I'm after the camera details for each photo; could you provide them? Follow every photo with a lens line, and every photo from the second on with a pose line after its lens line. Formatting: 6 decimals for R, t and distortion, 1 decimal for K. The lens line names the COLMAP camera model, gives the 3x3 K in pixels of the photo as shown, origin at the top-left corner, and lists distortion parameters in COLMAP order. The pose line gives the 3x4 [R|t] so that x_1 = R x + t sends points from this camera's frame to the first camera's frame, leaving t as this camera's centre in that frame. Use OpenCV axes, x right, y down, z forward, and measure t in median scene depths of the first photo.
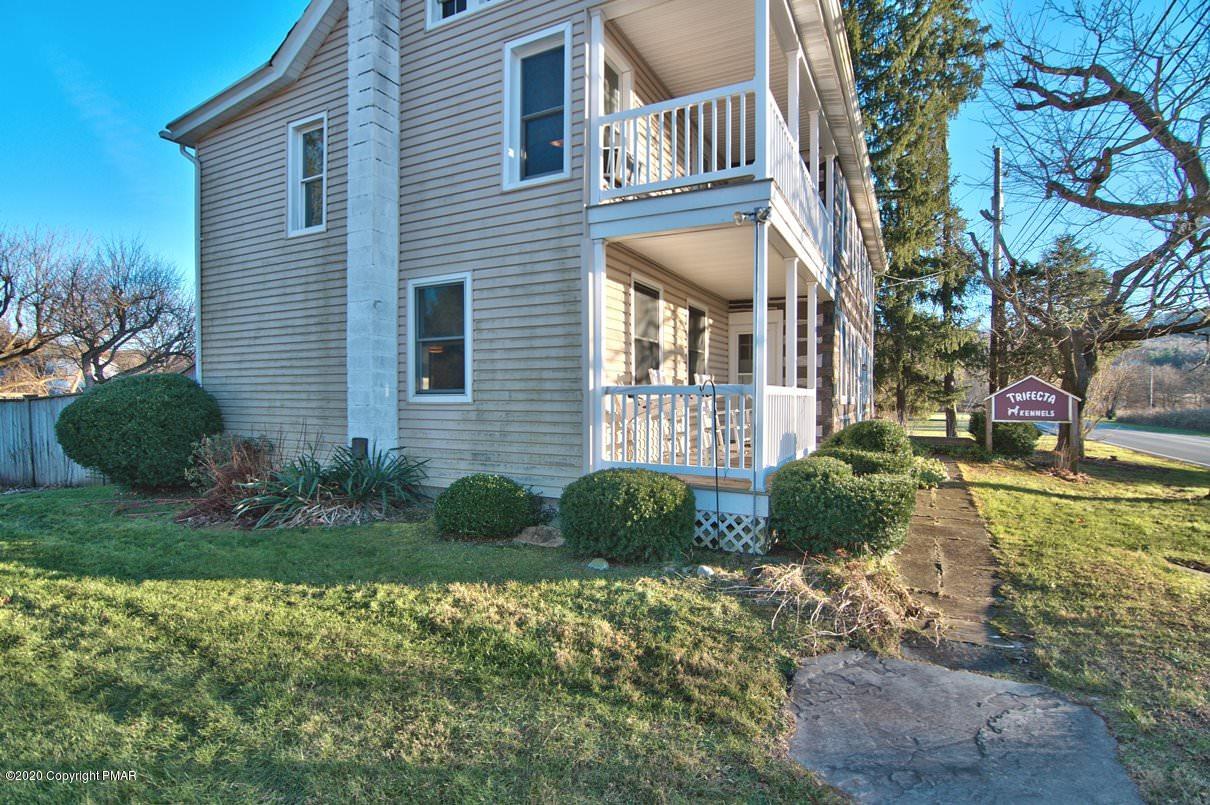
lens RADIAL K [[578.4, 0, 605.6], [0, 578.4, 403.4], [0, 0, 1]] dist [-0.008840, -0.008501]
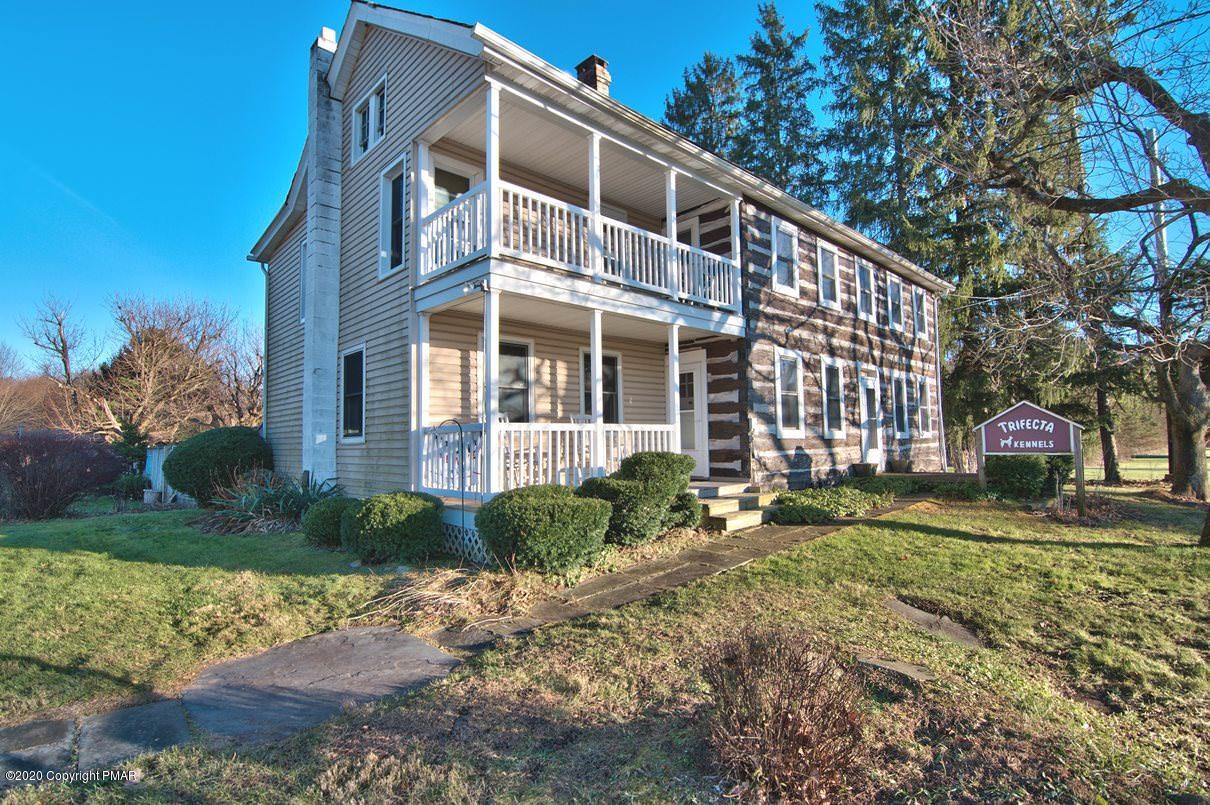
lens RADIAL K [[578.4, 0, 606.0], [0, 578.4, 399.7], [0, 0, 1]] dist [-0.008840, -0.008501]
pose [[0.948091, -0.040801, -0.315372, 0.496769], [0.016142, 0.996631, -0.080411, 0.011342], [0.317590, 0.071146, 0.945555, -0.044003]]
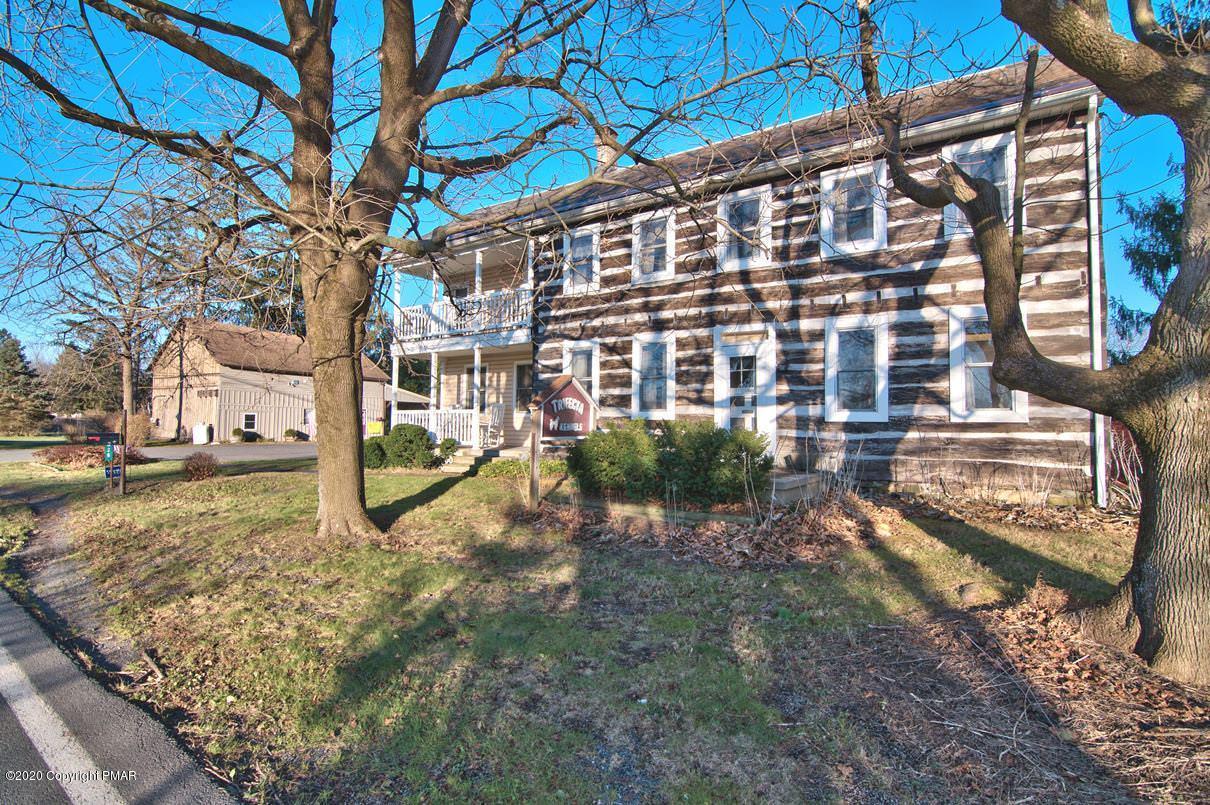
lens RADIAL K [[578.4, 0, 606.7], [0, 578.4, 408.8], [0, 0, 1]] dist [-0.008840, -0.008501]
pose [[-0.081244, -0.032052, -0.996179, 1.781126], [-0.013253, 0.999429, -0.031076, 0.020533], [0.996606, 0.010678, -0.081623, 1.314898]]
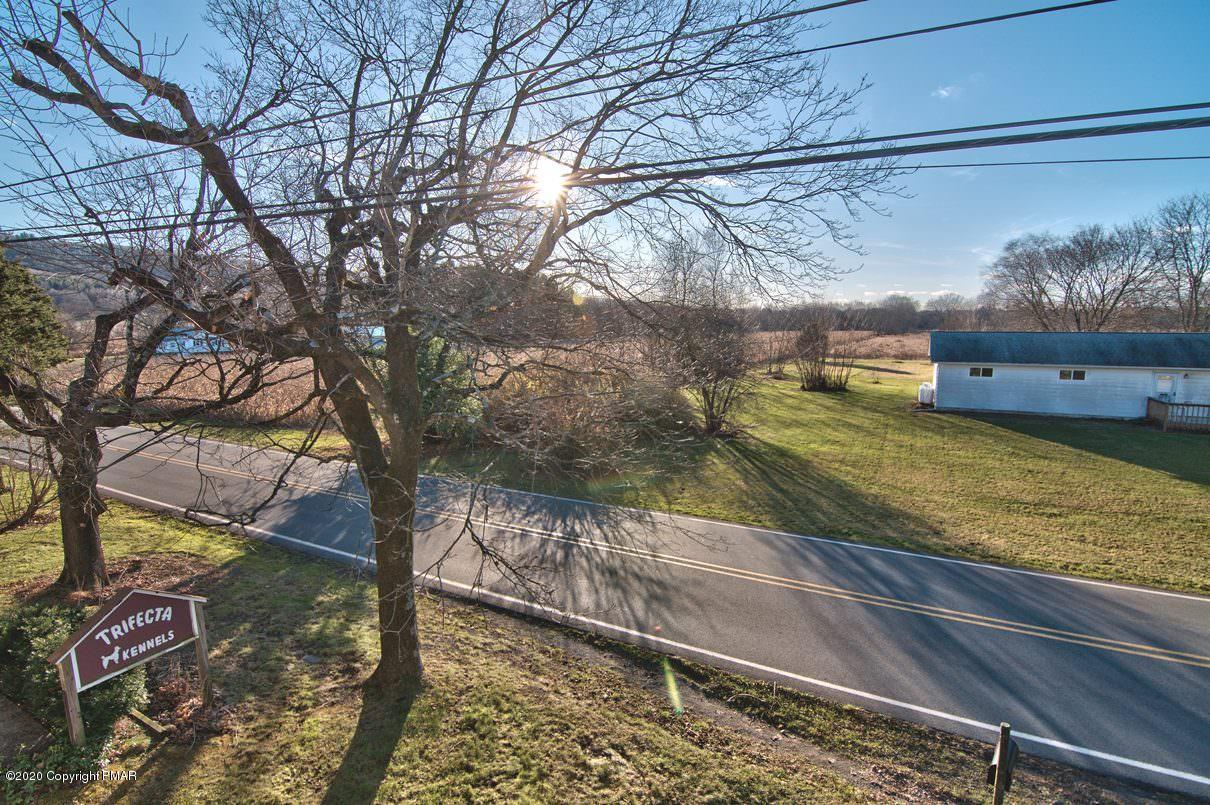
lens RADIAL K [[578.4, 0, 603.5], [0, 578.4, 408.6], [0, 0, 1]] dist [-0.008840, -0.008501]
pose [[-0.014051, -0.155305, 0.987767, 0.216945], [0.009445, 0.987799, 0.155445, -0.387695], [-0.999857, 0.011513, -0.012413, 0.623205]]
